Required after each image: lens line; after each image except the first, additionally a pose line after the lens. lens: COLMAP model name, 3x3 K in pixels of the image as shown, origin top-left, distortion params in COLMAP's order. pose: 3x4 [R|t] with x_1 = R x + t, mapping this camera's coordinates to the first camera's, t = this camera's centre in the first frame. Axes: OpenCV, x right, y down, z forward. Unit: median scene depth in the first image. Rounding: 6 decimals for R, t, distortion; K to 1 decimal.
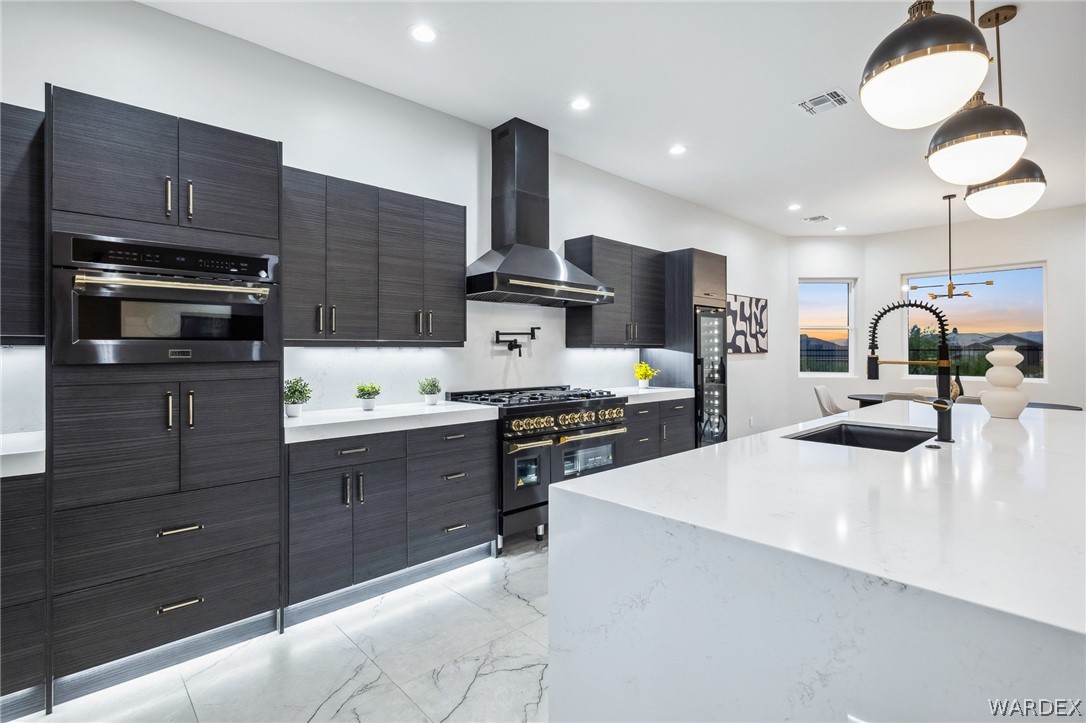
lens RADIAL K [[513.1, 0, 543.6], [0, 513.1, 345.0], [0, 0, 1]] dist [0.000947, 0.001259]
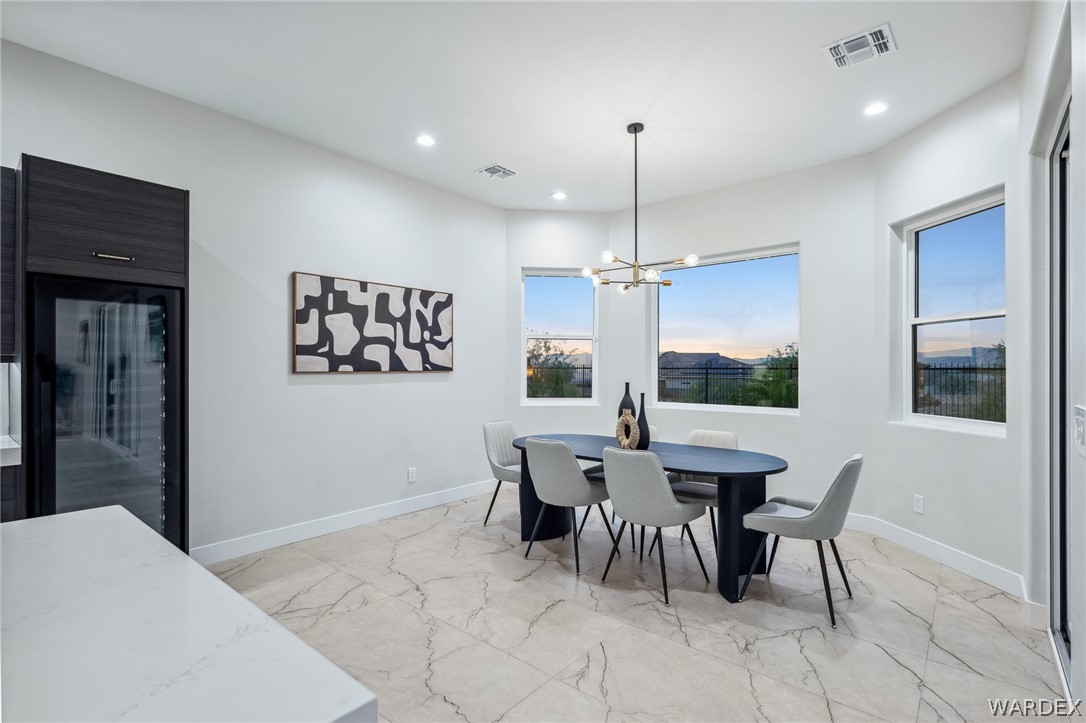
lens RADIAL K [[513.1, 0, 547.0], [0, 513.1, 368.0], [0, 0, 1]] dist [0.000947, 0.001259]
pose [[0.990495, 0.004826, 0.137463, 0.594177], [-0.006427, 0.999917, 0.011201, 0.002574], [-0.137397, -0.011978, 0.990444, 0.383165]]
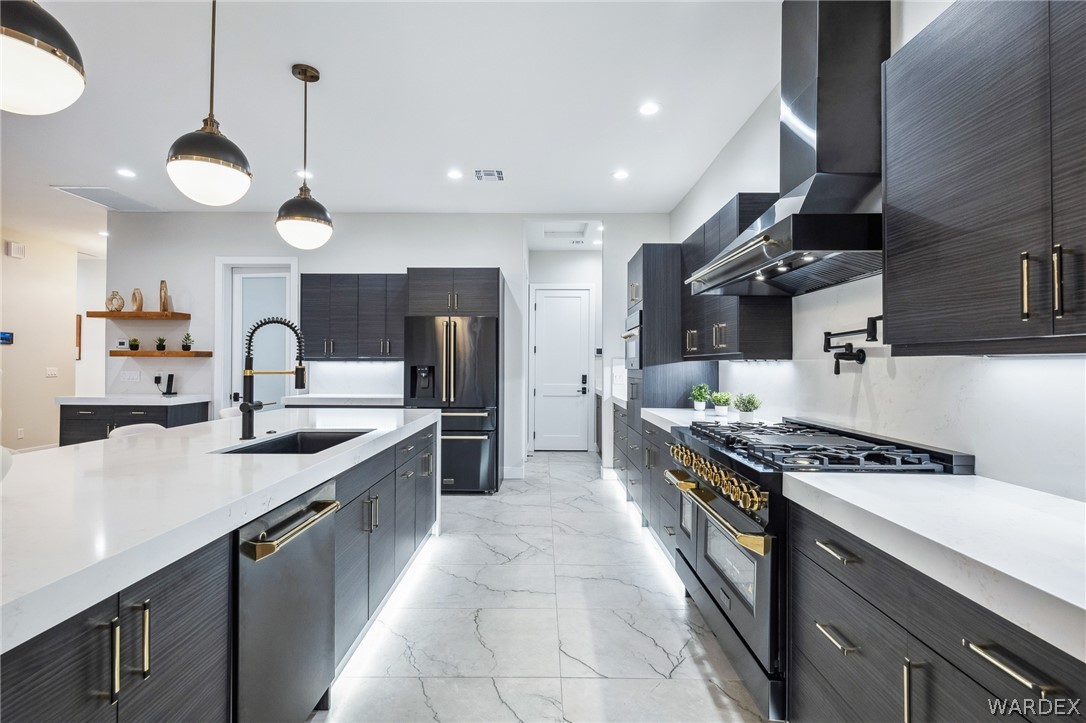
lens RADIAL K [[513.1, 0, 546.6], [0, 513.1, 364.1], [0, 0, 1]] dist [0.000947, 0.001259]
pose [[-0.674847, -0.001697, -0.737956, 0.409808], [0.005627, 0.999956, -0.007445, 0.010190], [0.737936, -0.009176, -0.674808, 0.802154]]
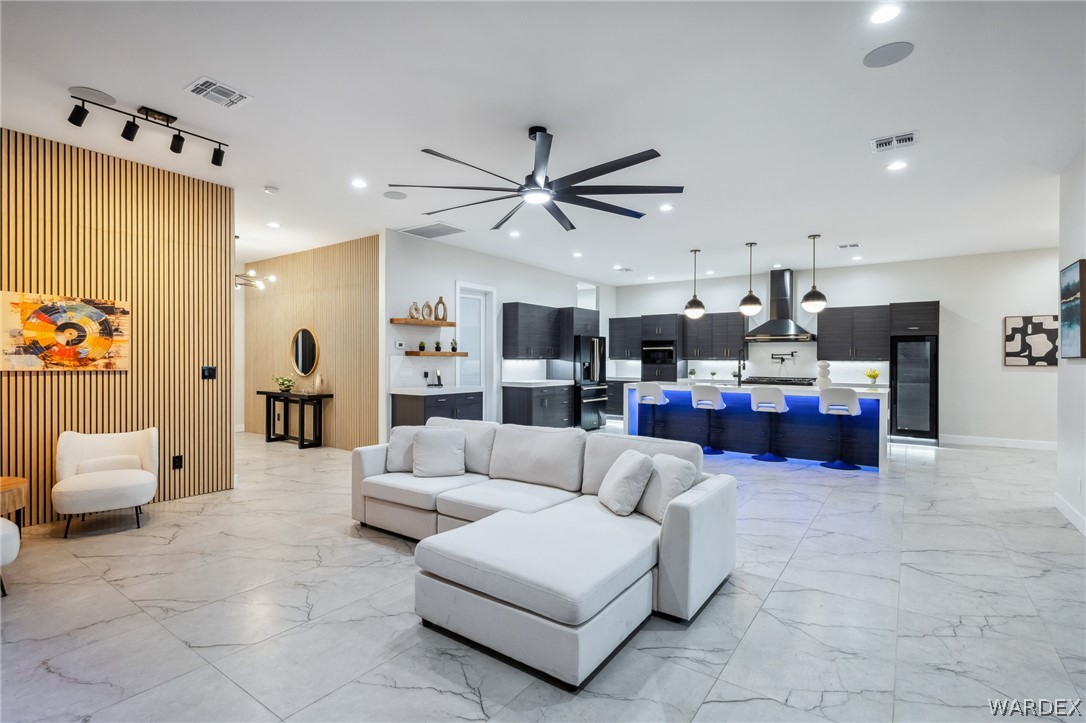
lens RADIAL K [[513.1, 0, 541.3], [0, 513.1, 360.5], [0, 0, 1]] dist [0.000947, 0.001259]
pose [[0.204713, 0.004238, -0.978813, 1.469624], [0.006020, 0.999966, 0.005588, -0.010444], [0.978804, -0.007037, 0.204681, -0.429356]]
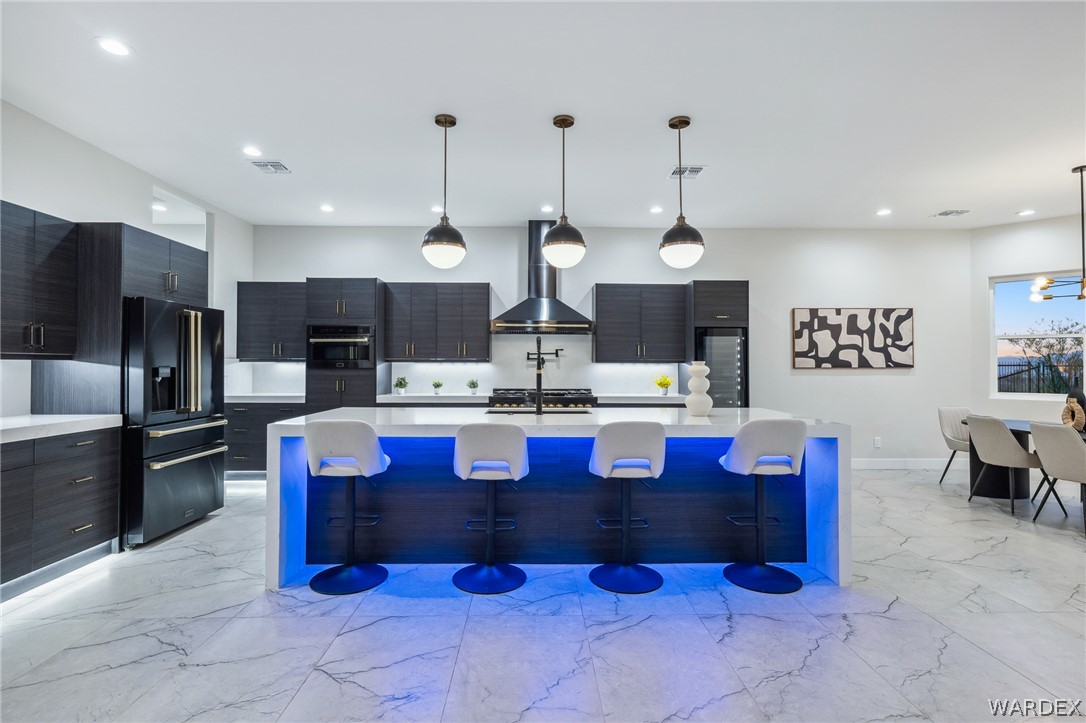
lens RADIAL K [[513.1, 0, 537.7], [0, 513.1, 357.2], [0, 0, 1]] dist [0.000947, 0.001259]
pose [[0.748625, -0.006865, -0.662958, 0.685500], [0.004213, 0.999975, -0.005598, -0.001800], [0.662980, 0.001398, 0.748635, -0.126486]]
